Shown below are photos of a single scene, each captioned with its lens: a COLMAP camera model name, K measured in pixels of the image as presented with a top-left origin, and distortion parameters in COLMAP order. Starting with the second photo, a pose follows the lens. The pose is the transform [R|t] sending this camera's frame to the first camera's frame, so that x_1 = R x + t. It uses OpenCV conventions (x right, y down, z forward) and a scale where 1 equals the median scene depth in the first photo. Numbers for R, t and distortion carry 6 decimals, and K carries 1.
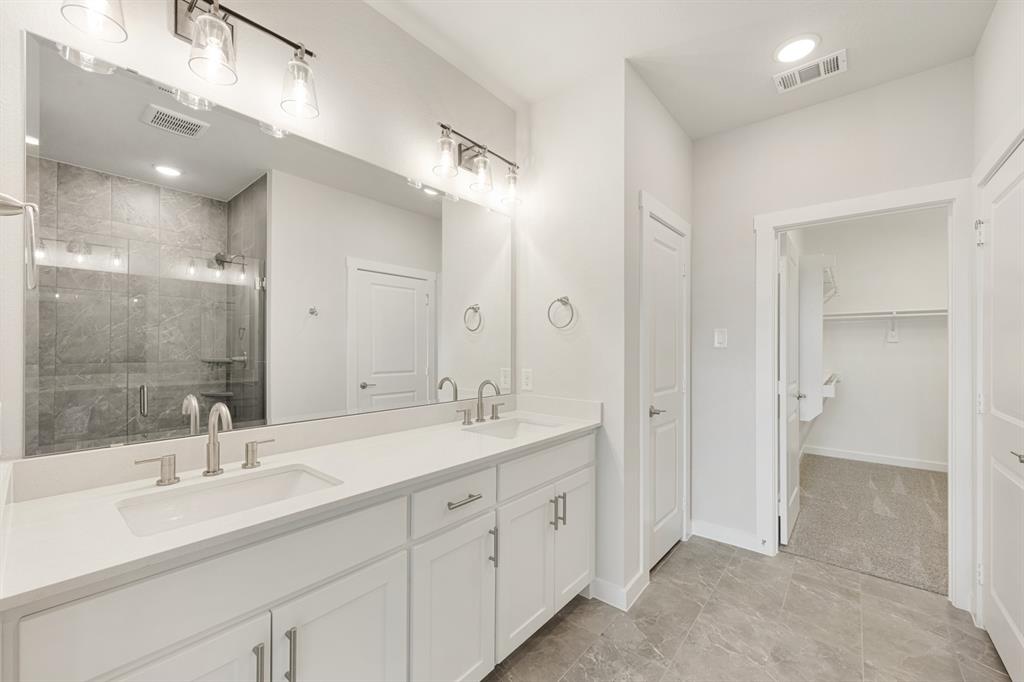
lens RADIAL K [[408.6, 0, 513.2], [0, 408.6, 346.5], [0, 0, 1]] dist [-0.000587, -0.000166]
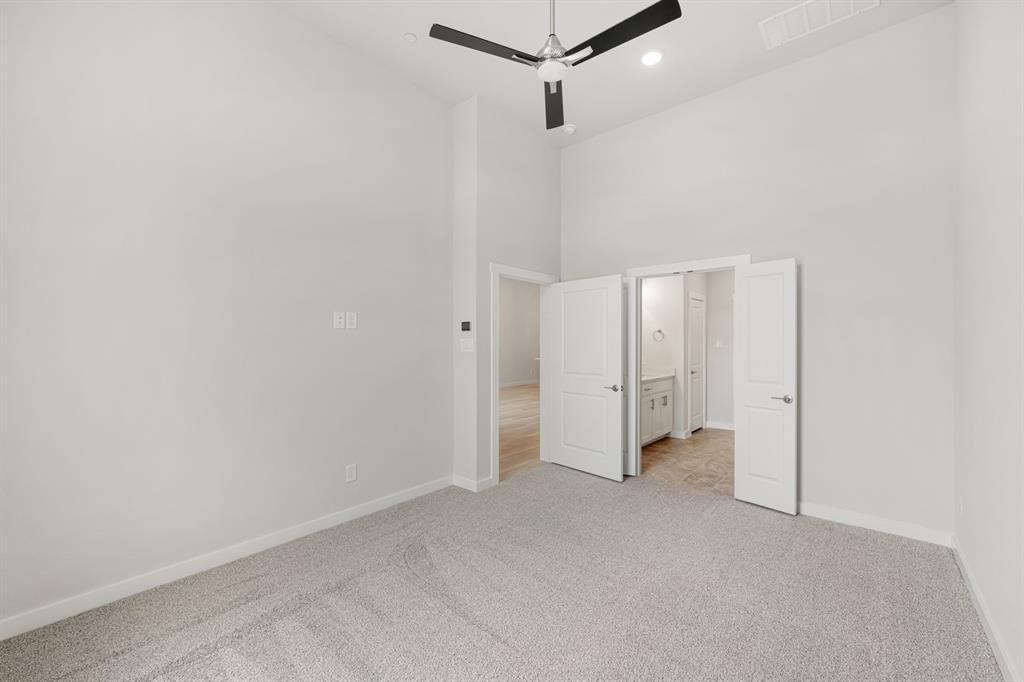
lens RADIAL K [[408.6, 0, 513.2], [0, 408.6, 346.5], [0, 0, 1]] dist [-0.000587, -0.000166]
pose [[0.999916, 0.002735, -0.012635, -0.830131], [-0.002704, 0.999993, 0.002494, -0.014297], [0.012642, -0.002460, 0.999917, -1.758116]]
